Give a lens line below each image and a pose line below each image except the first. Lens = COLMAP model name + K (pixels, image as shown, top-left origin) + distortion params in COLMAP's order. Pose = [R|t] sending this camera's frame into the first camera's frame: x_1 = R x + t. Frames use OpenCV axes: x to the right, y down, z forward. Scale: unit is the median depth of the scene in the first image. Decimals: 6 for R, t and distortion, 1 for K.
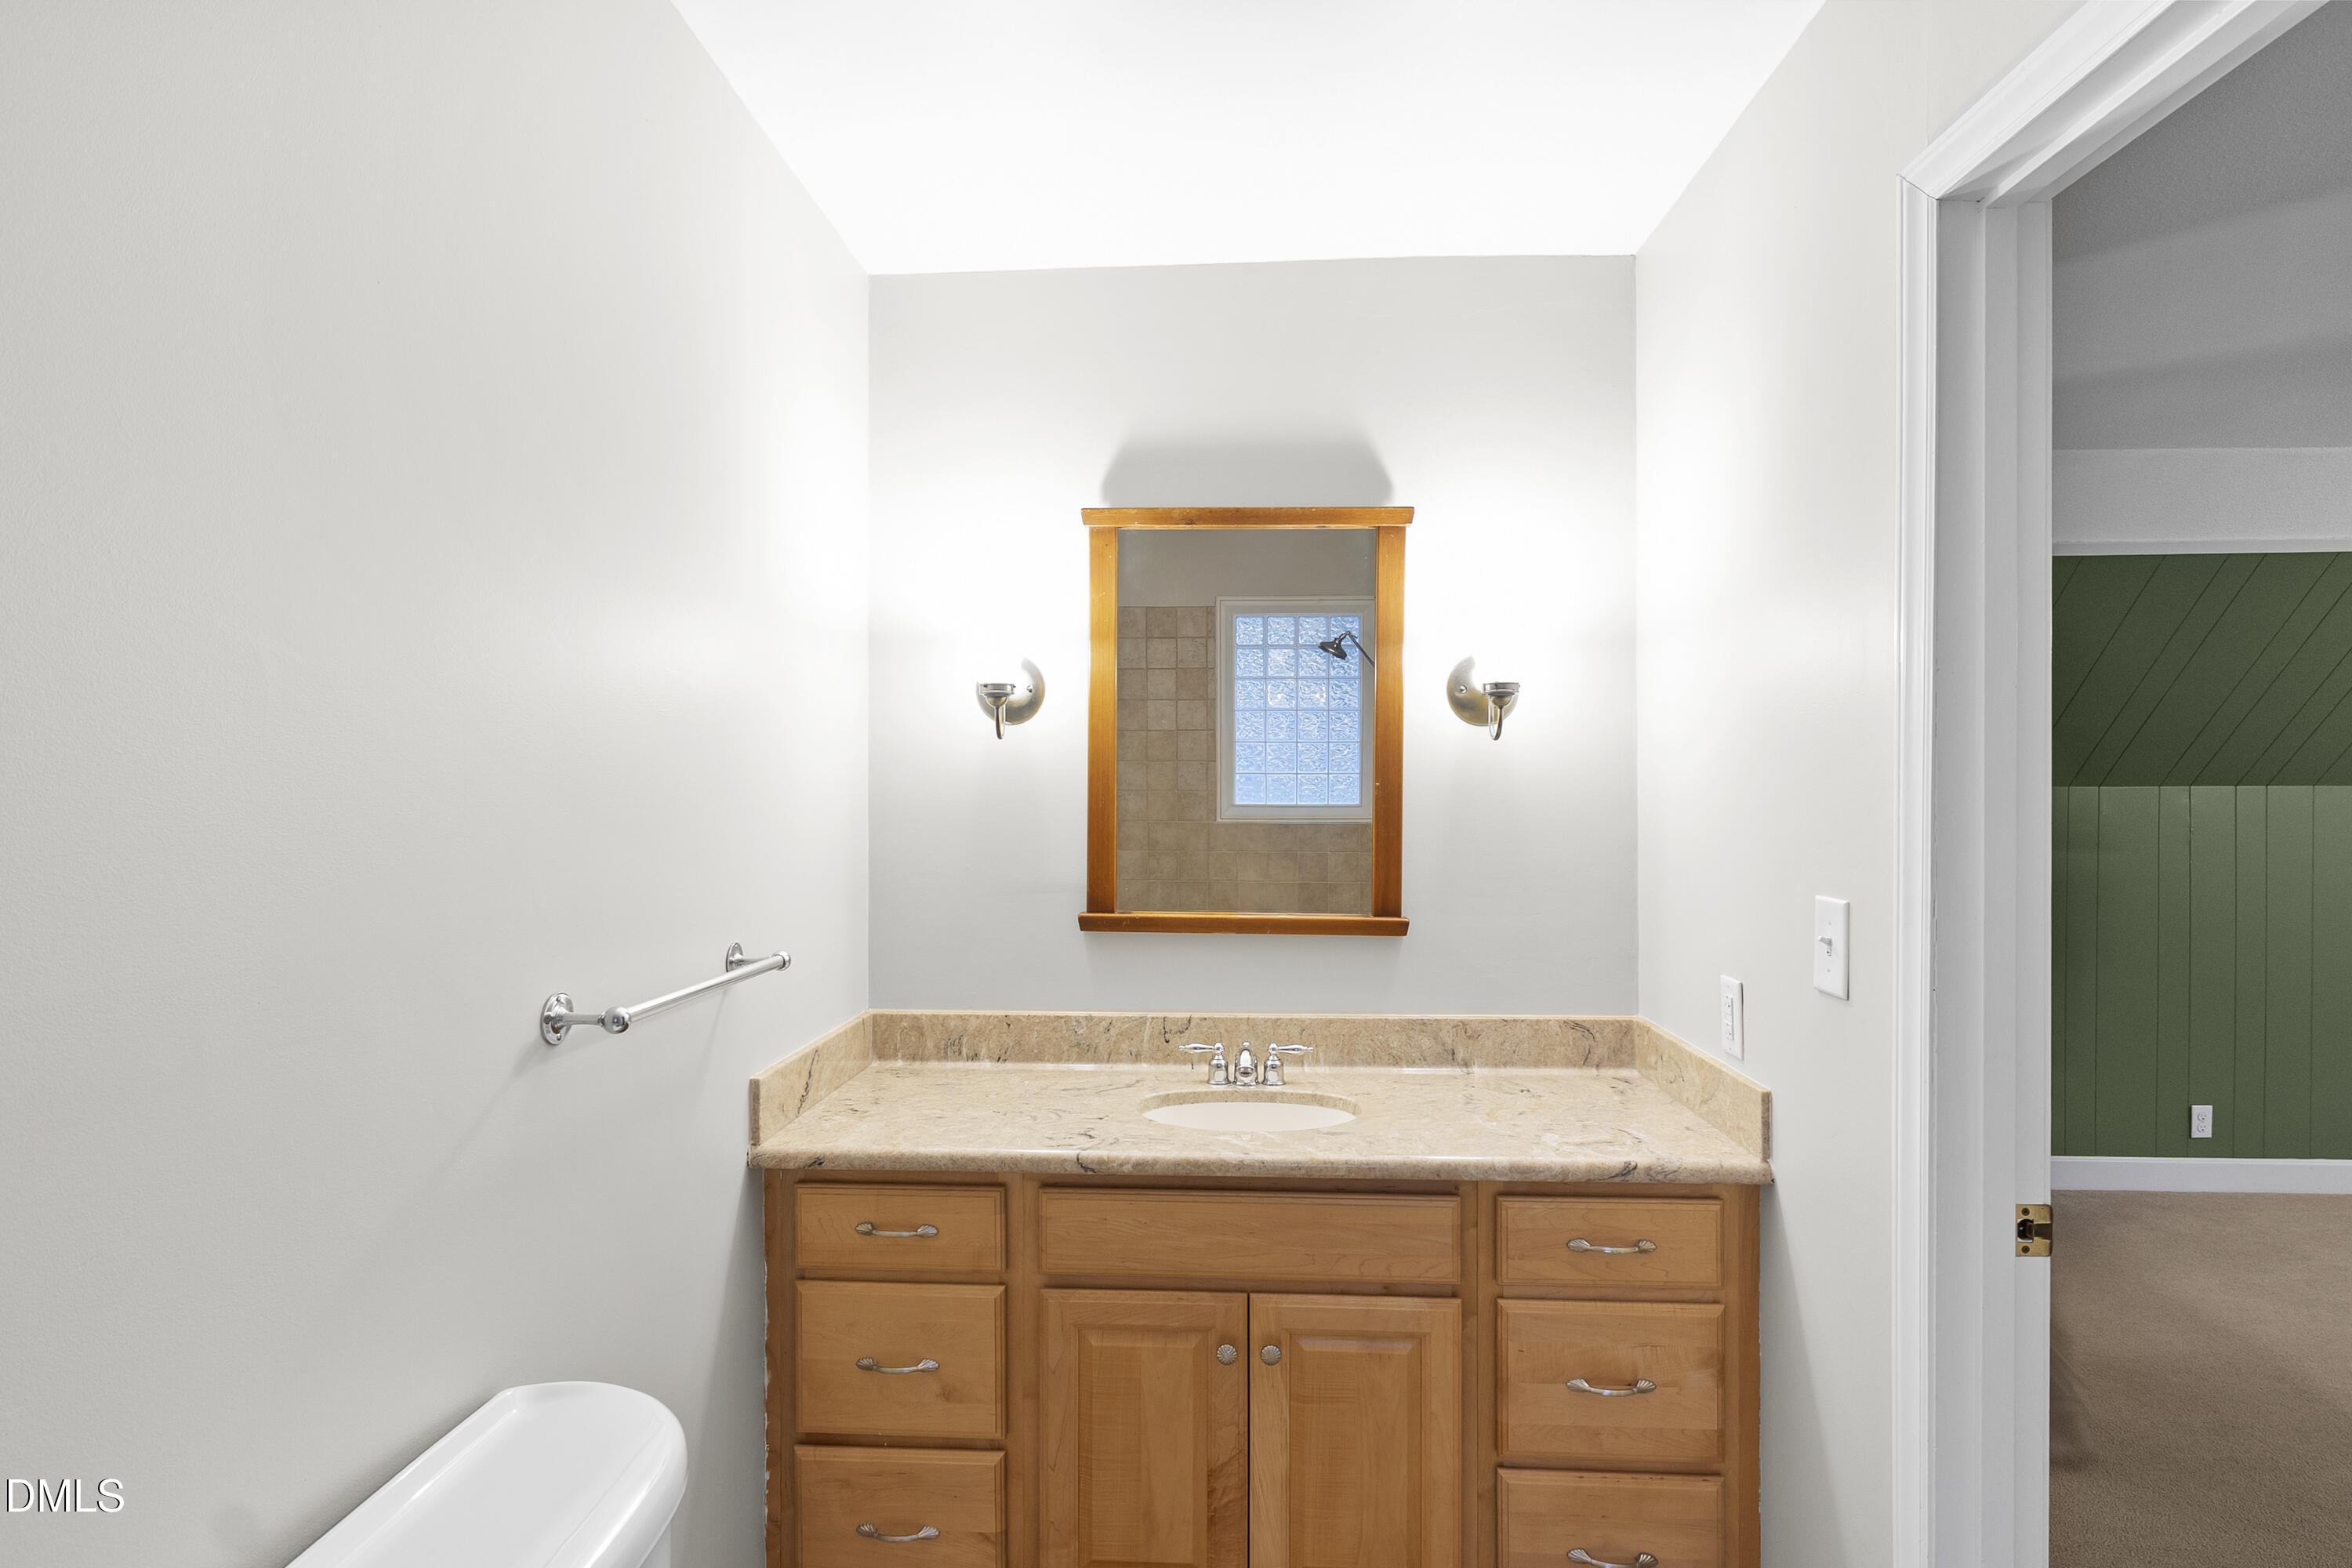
lens RADIAL K [[1193.4, 0, 1175.1], [0, 1193.4, 788.4], [0, 0, 1]] dist [-0.002151, 0.000016]
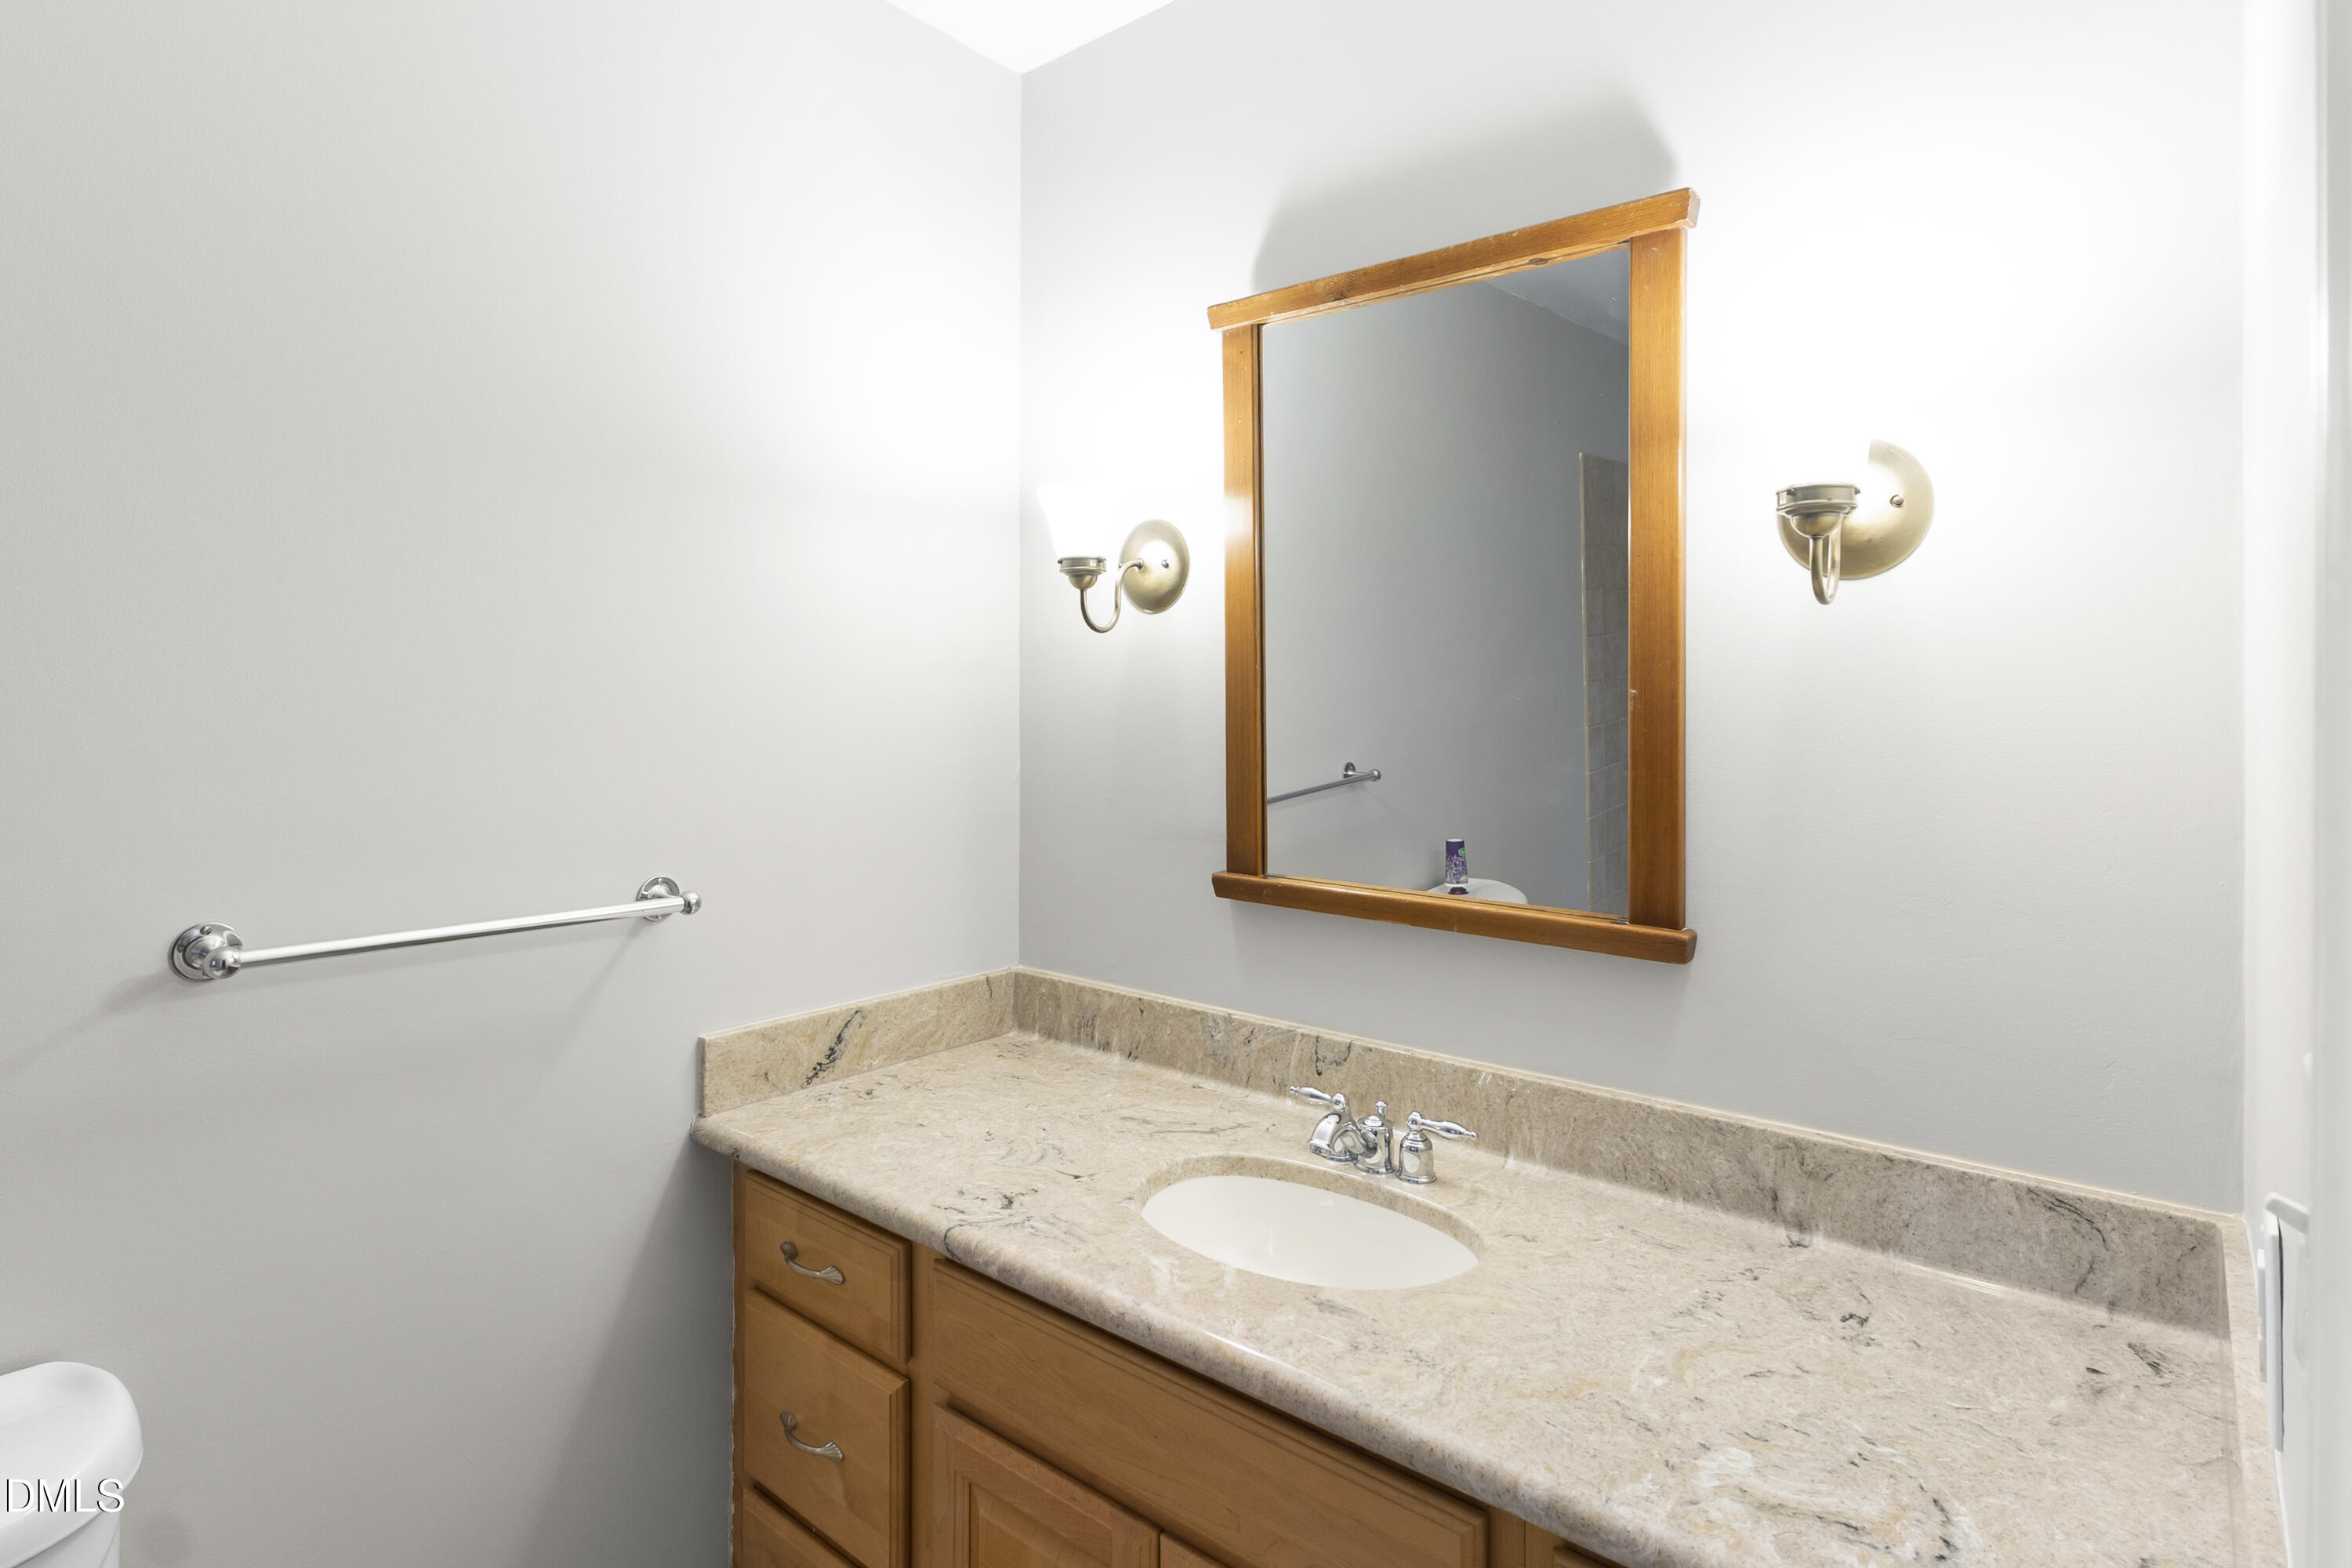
lens RADIAL K [[1211.8, 0, 1177.0], [0, 1211.8, 704.5], [0, 0, 1]] dist [0.000843, 0.000497]
pose [[0.800538, 0.005853, -0.599253, 0.342268], [-0.005547, 0.999982, 0.002356, 0.002149], [0.599256, 0.001438, 0.800556, 0.406184]]
